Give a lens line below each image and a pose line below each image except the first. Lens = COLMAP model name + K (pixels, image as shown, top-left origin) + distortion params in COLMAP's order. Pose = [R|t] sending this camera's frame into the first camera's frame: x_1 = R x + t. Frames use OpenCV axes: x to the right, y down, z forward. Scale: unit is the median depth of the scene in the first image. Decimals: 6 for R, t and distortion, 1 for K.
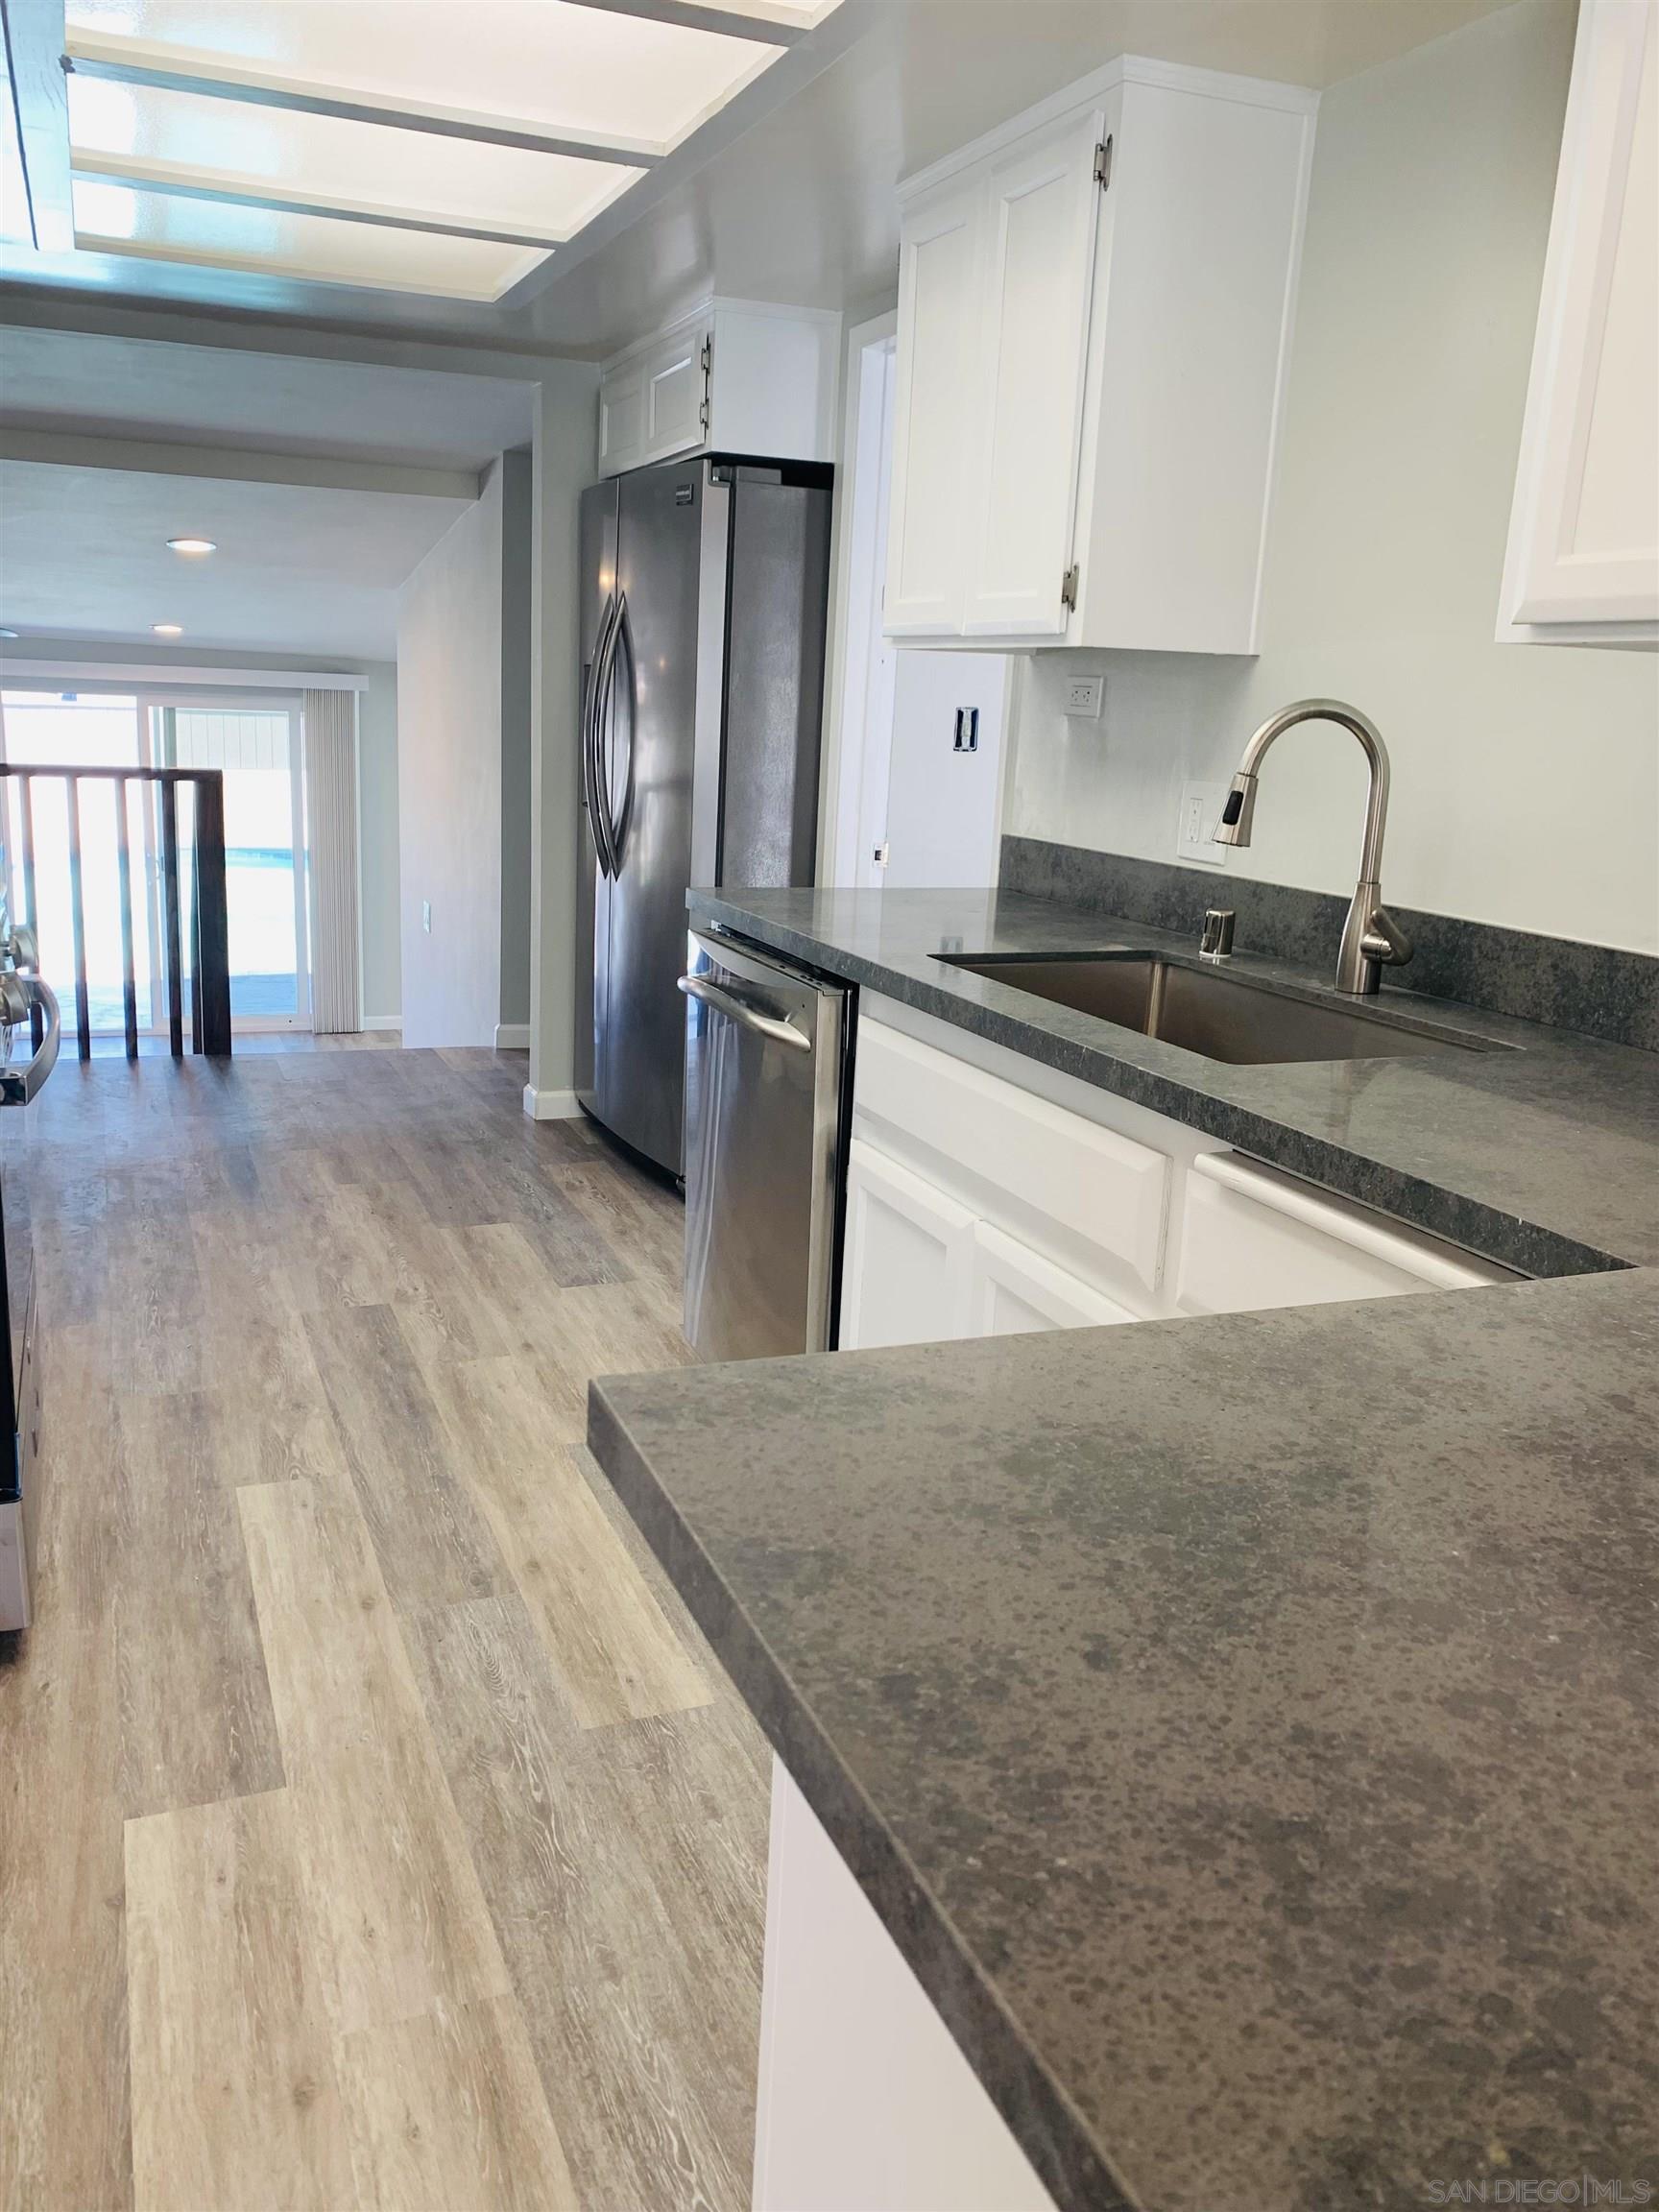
lens RADIAL K [[1692.5, 0, 826.6], [0, 1692.5, 1094.9], [0, 0, 1]] dist [0.030634, -0.039616]
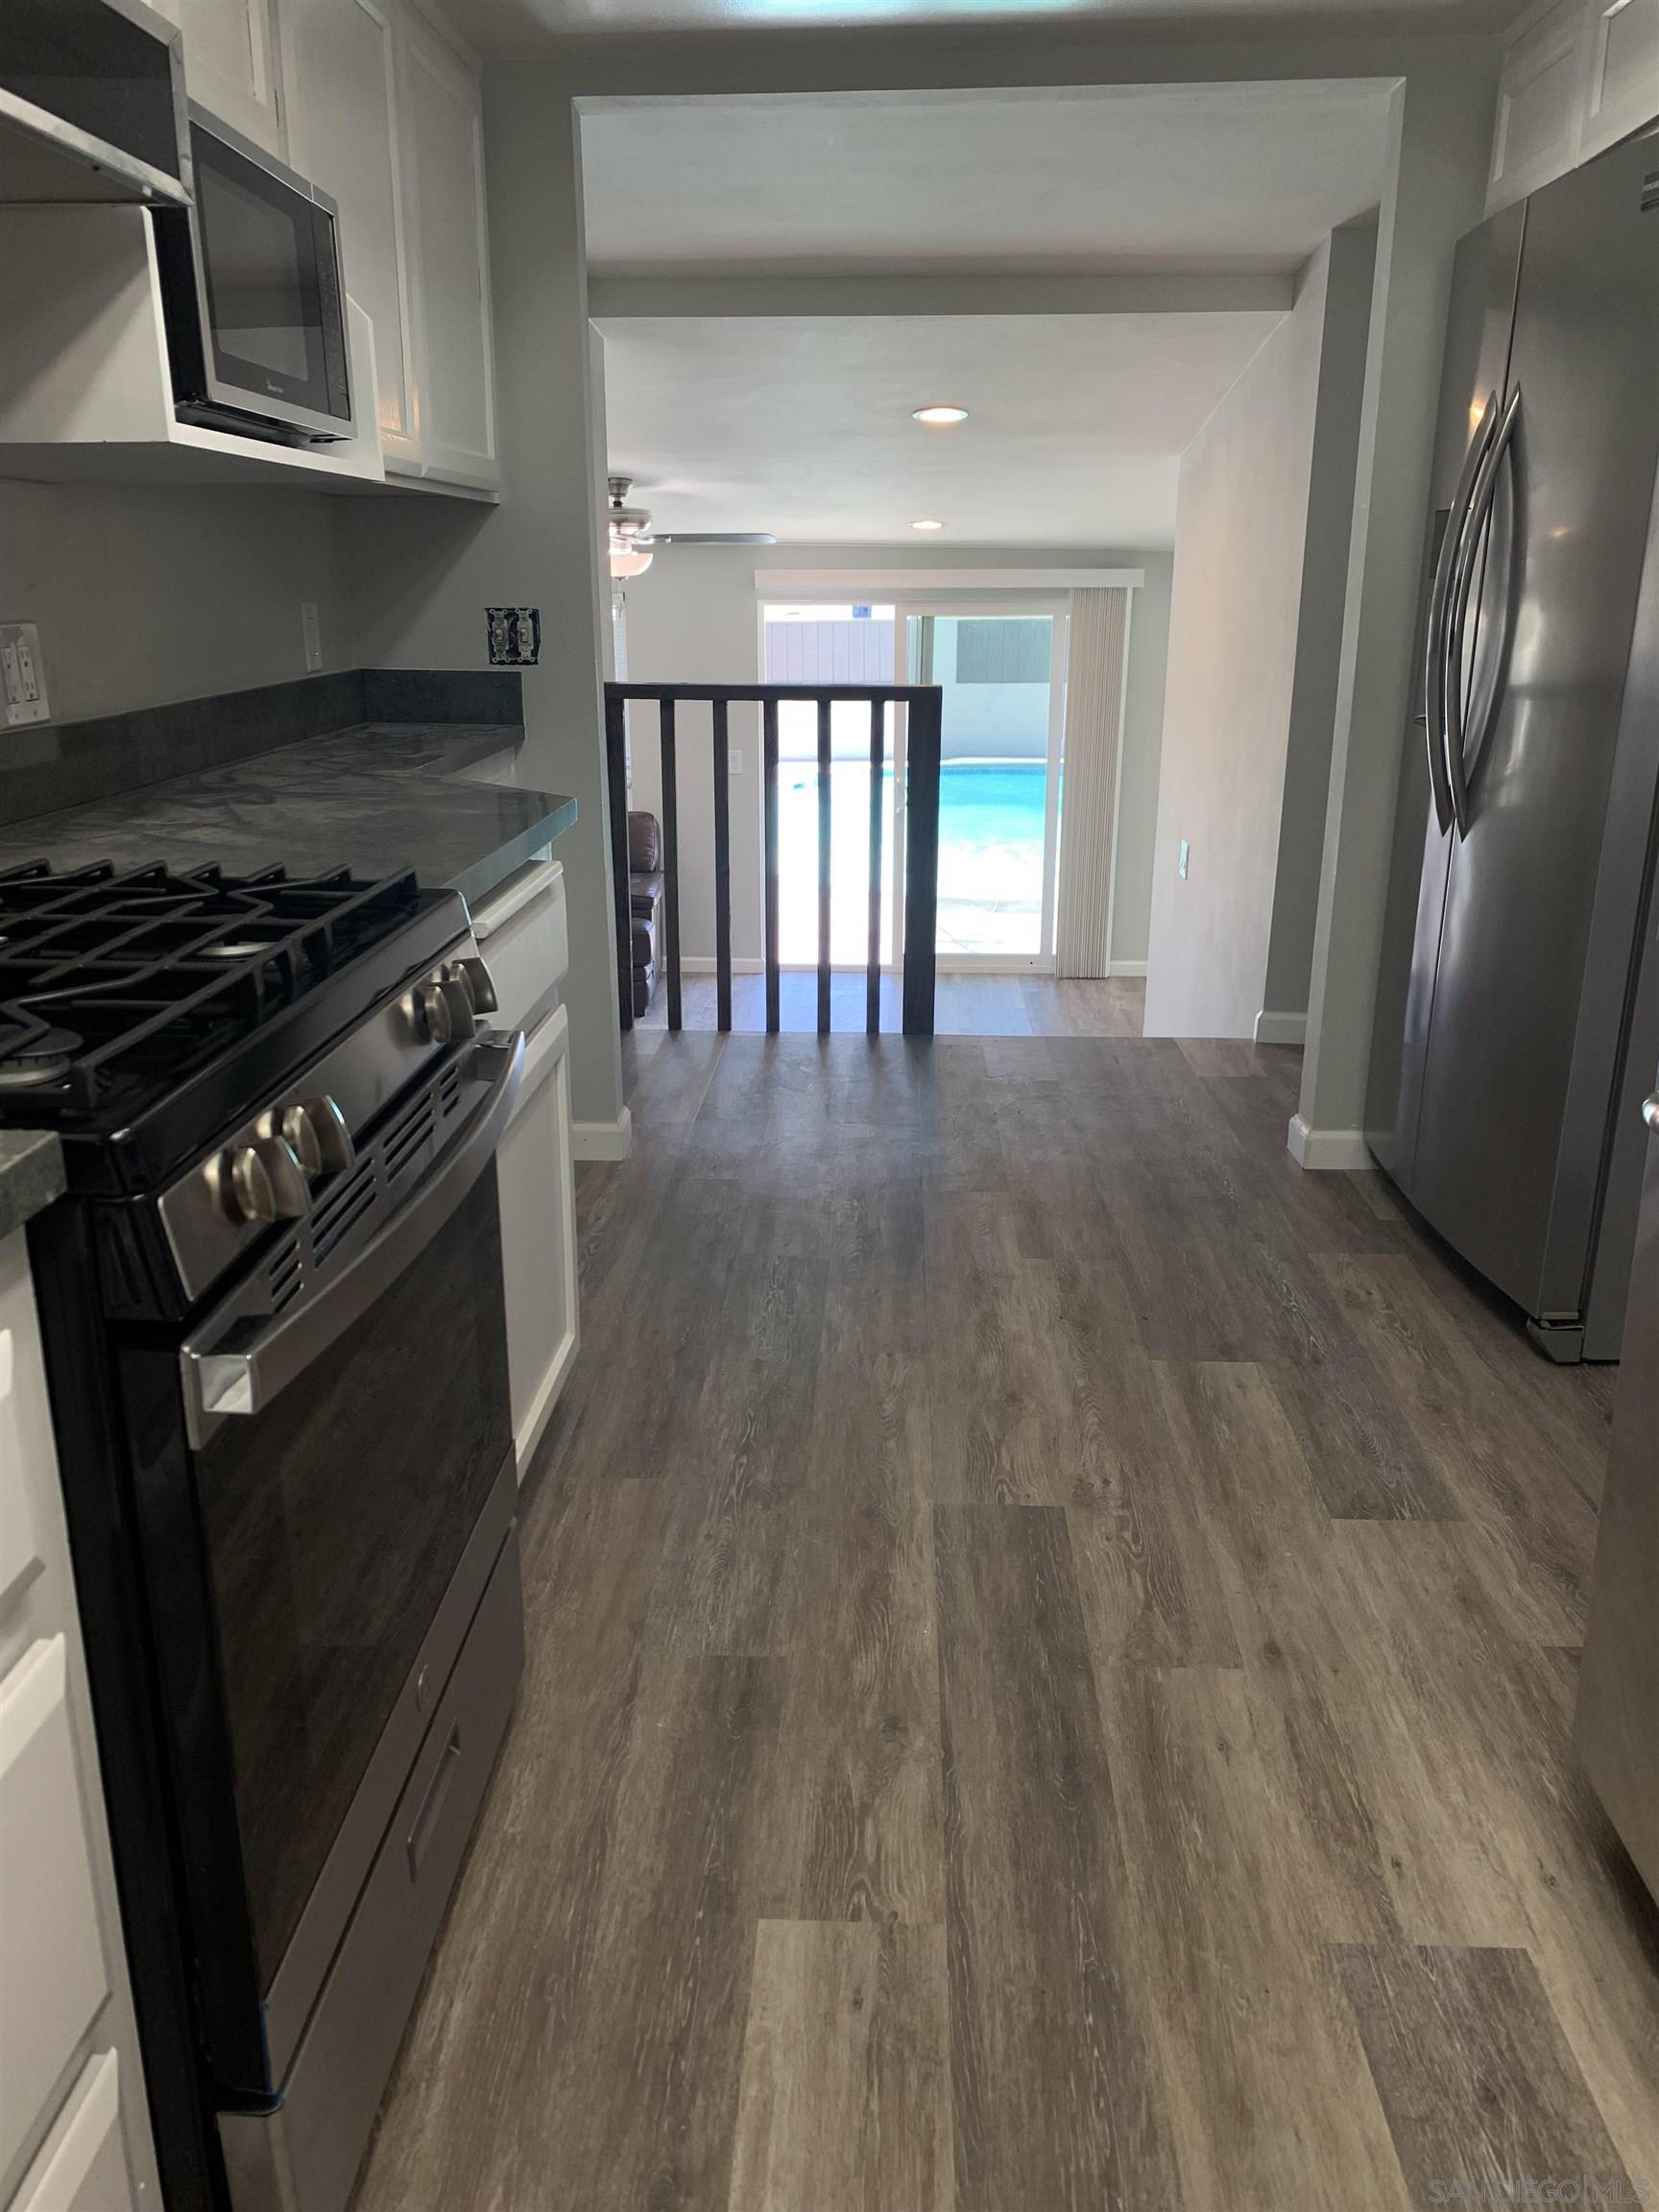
lens RADIAL K [[1692.5, 0, 817.5], [0, 1692.5, 1111.0], [0, 0, 1]] dist [0.030634, -0.039616]
pose [[0.901606, 0.084292, -0.424266, -0.098630], [-0.058377, 0.995568, 0.073739, -0.090880], [0.428601, -0.041716, 0.902530, 0.471274]]
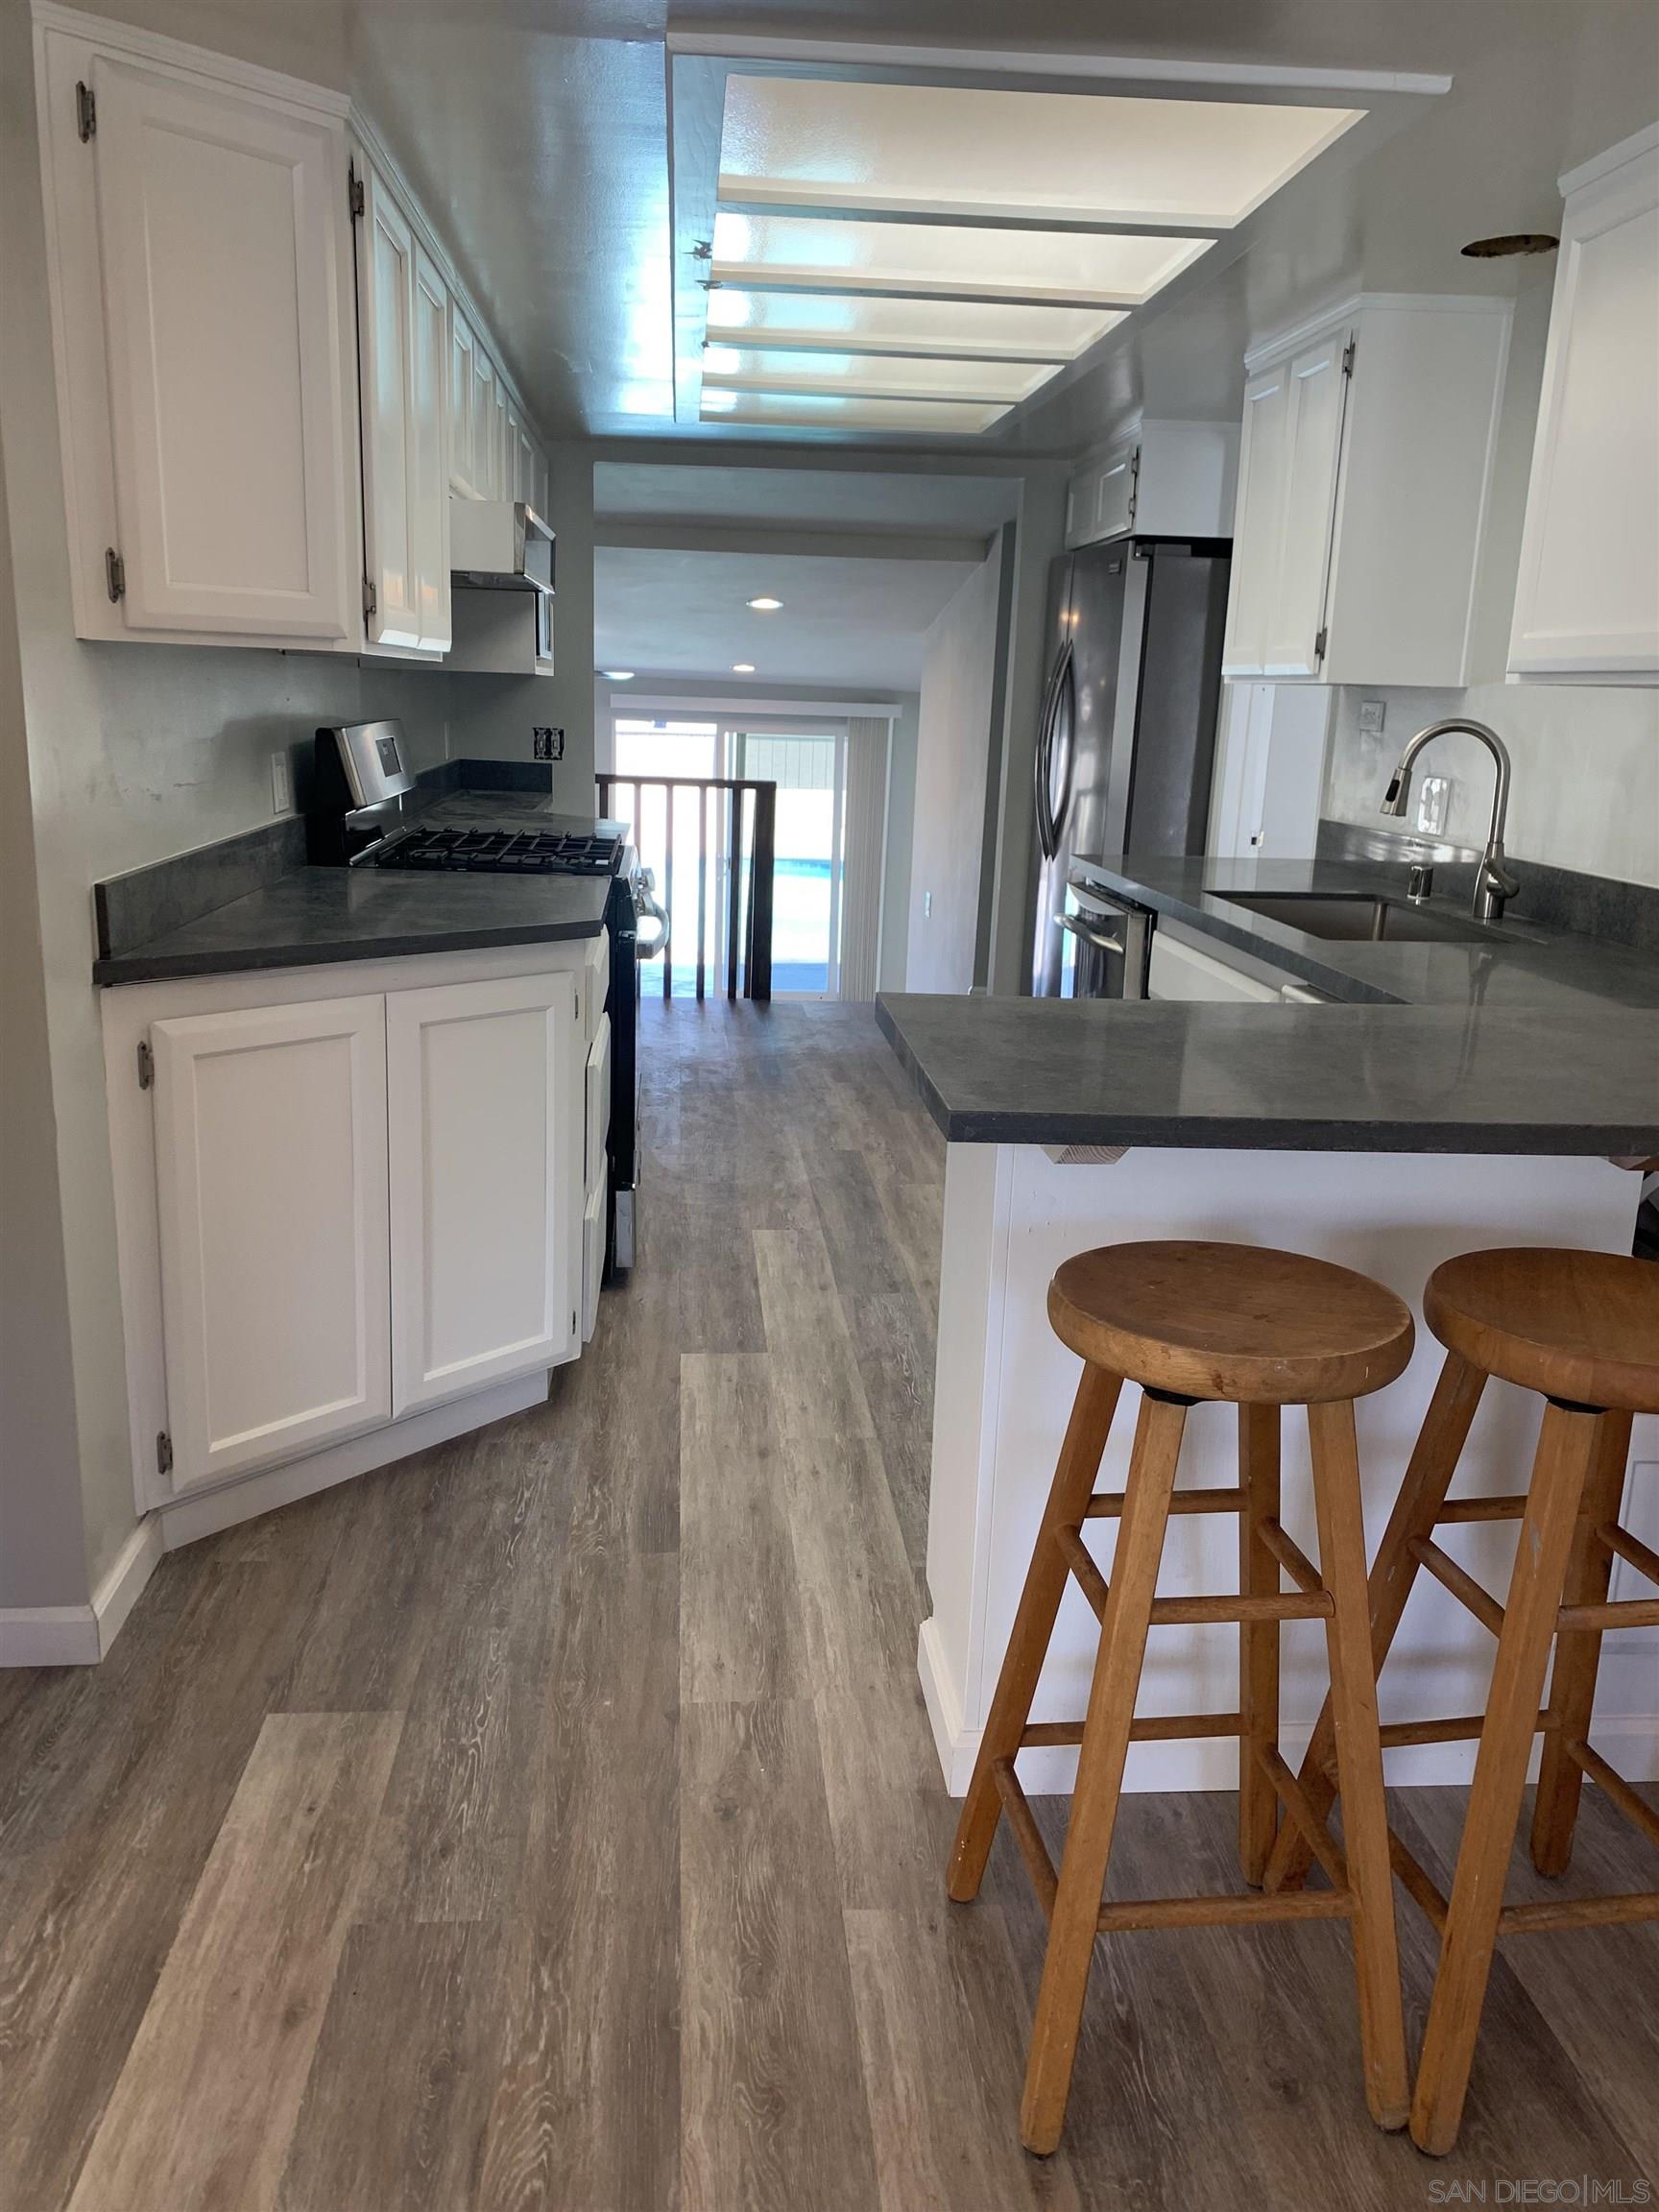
lens RADIAL K [[1692.5, 0, 830.9], [0, 1692.5, 1113.0], [0, 0, 1]] dist [0.030634, -0.039616]
pose [[0.952460, 0.059022, -0.298893, 0.177090], [-0.059808, 0.998189, 0.006525, 0.105690], [0.298736, 0.011662, 0.954264, -0.454771]]
